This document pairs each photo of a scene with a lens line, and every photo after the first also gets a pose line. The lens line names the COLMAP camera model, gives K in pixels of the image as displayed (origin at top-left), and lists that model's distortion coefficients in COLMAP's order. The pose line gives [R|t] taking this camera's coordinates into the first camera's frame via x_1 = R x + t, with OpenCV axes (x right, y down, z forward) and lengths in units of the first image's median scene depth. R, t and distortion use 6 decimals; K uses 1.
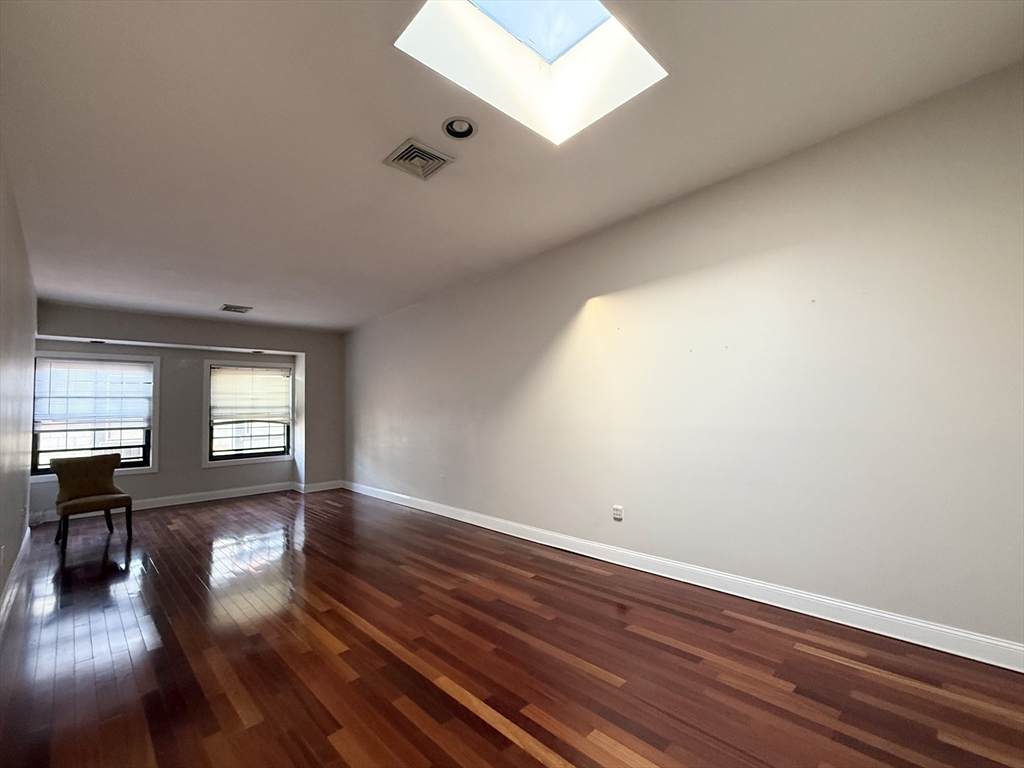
lens RADIAL K [[450.3, 0, 512.0], [0, 450.3, 384.0], [0, 0, 1]] dist [-0.000380, -0.000016]
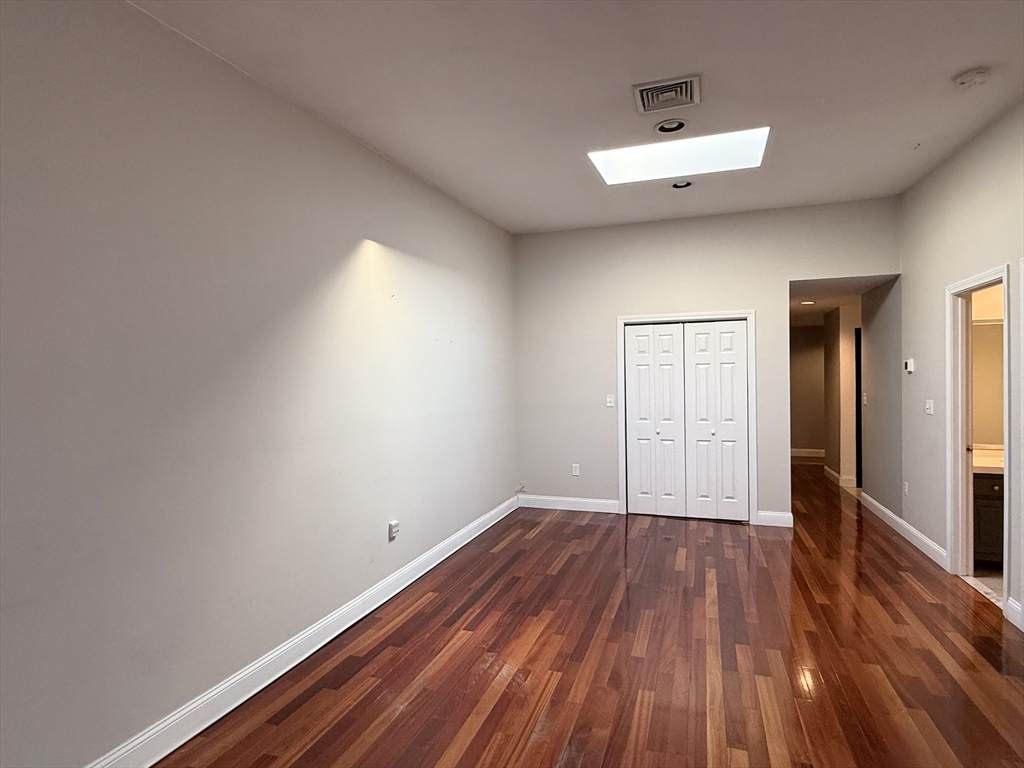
lens RADIAL K [[542.6, 0, 512.0], [0, 542.6, 384.0], [0, 0, 1]] dist [0.000343, 0.000257]
pose [[-0.447890, 0.019307, 0.893880, -0.412730], [-0.025906, 0.999067, -0.034560, 0.033498], [-0.893713, -0.038636, -0.446972, 0.723140]]
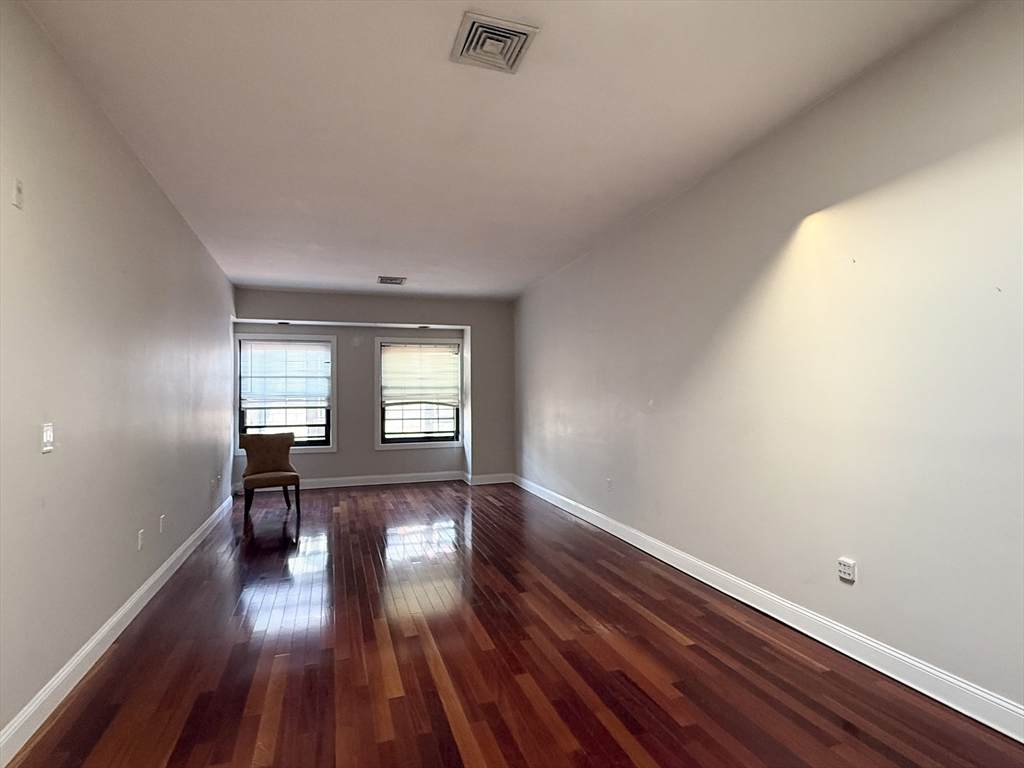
lens RADIAL K [[542.6, 0, 512.0], [0, 542.6, 384.0], [0, 0, 1]] dist [0.000343, 0.000257]
pose [[0.900364, 0.006585, -0.435088, 0.084512], [0.012113, 0.999119, 0.040188, 0.002111], [0.434969, -0.041454, 0.899491, 0.094971]]
